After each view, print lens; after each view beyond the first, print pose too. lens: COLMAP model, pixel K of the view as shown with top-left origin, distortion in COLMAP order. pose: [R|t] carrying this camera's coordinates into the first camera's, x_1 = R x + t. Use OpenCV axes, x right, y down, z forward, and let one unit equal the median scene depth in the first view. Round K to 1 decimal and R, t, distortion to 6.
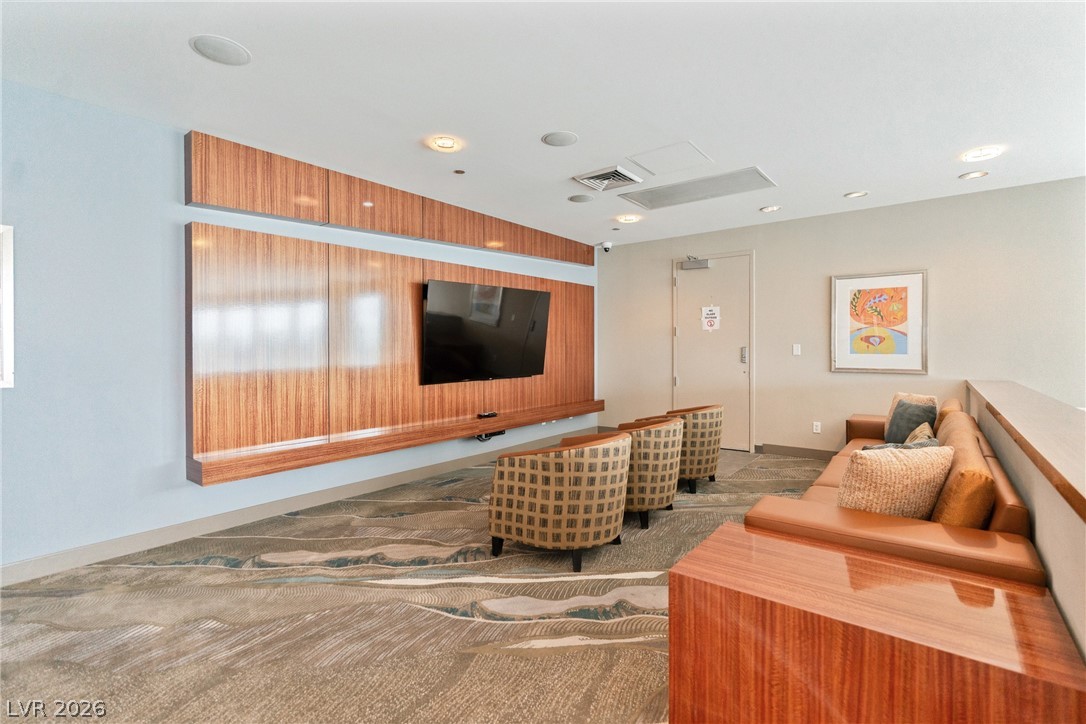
lens RADIAL K [[494.9, 0, 544.1], [0, 494.9, 354.9], [0, 0, 1]] dist [-0.006954, 0.000081]
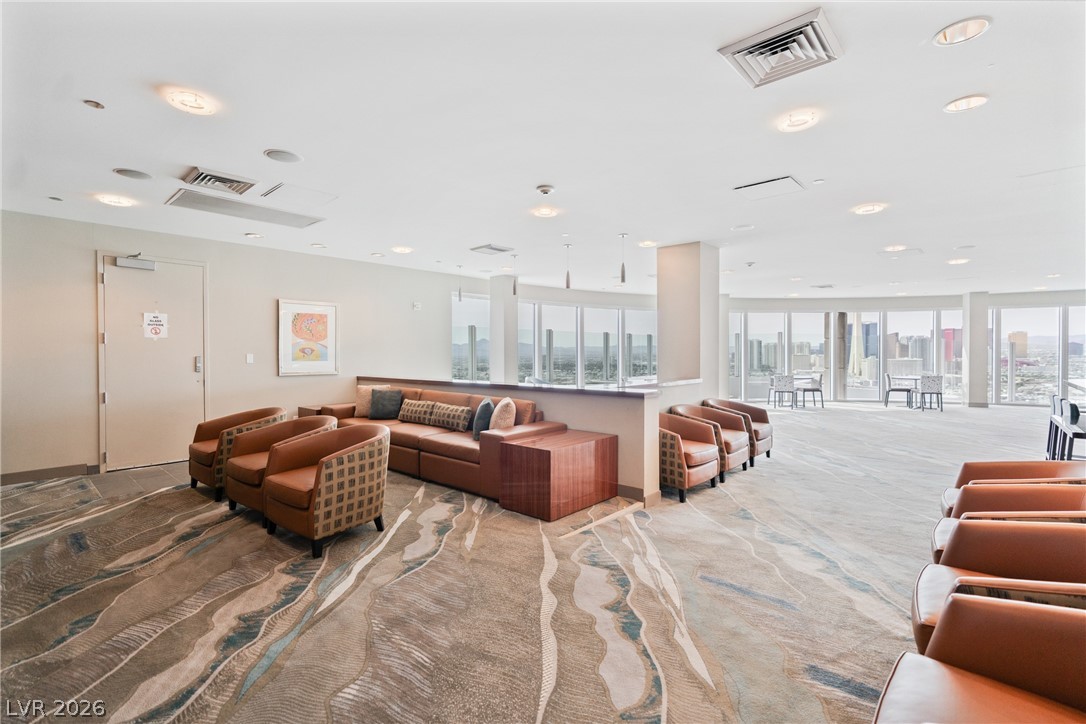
lens RADIAL K [[494.9, 0, 544.1], [0, 494.9, 354.9], [0, 0, 1]] dist [-0.006954, 0.000081]
pose [[0.060985, -0.001155, 0.998138, -1.129984], [0.016875, 0.999858, 0.000126, -0.014816], [-0.997996, 0.016836, 0.060996, 0.460279]]
